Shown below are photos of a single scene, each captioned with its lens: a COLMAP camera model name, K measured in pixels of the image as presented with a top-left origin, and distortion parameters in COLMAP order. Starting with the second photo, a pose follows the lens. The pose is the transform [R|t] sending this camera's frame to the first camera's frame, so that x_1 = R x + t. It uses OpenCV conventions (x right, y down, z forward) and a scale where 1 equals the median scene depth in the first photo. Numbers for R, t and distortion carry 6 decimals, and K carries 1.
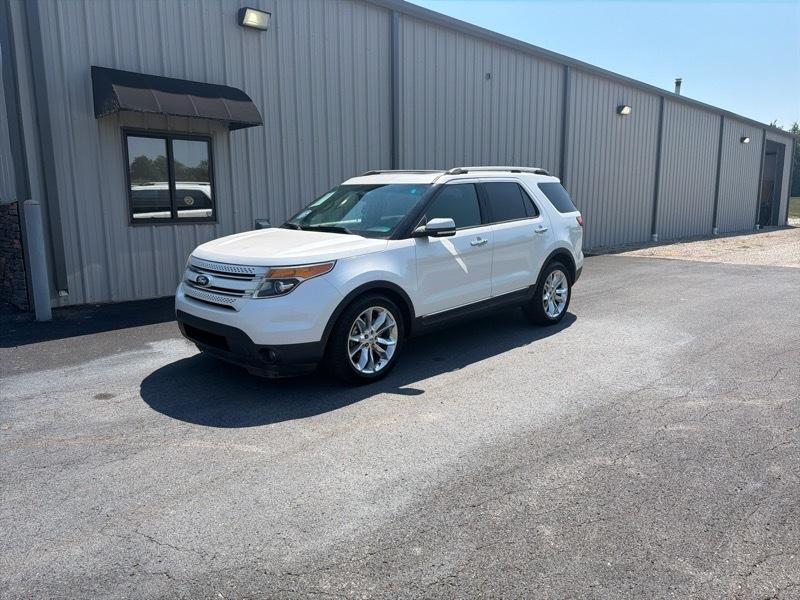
lens RADIAL K [[559.6, 0, 397.1], [0, 559.6, 302.6], [0, 0, 1]] dist [0.030686, -0.036662]
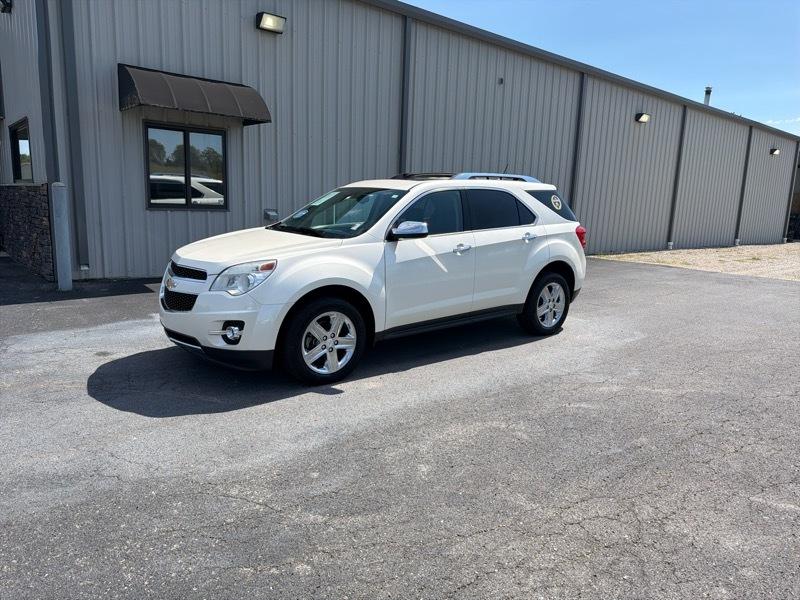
lens RADIAL K [[559.6, 0, 401.8], [0, 559.6, 306.8], [0, 0, 1]] dist [0.030686, -0.036662]
pose [[0.997399, 0.053325, -0.048493, 0.084536], [-0.052662, 0.998502, 0.014843, 0.010630], [0.049212, -0.012251, 0.998713, -0.076692]]
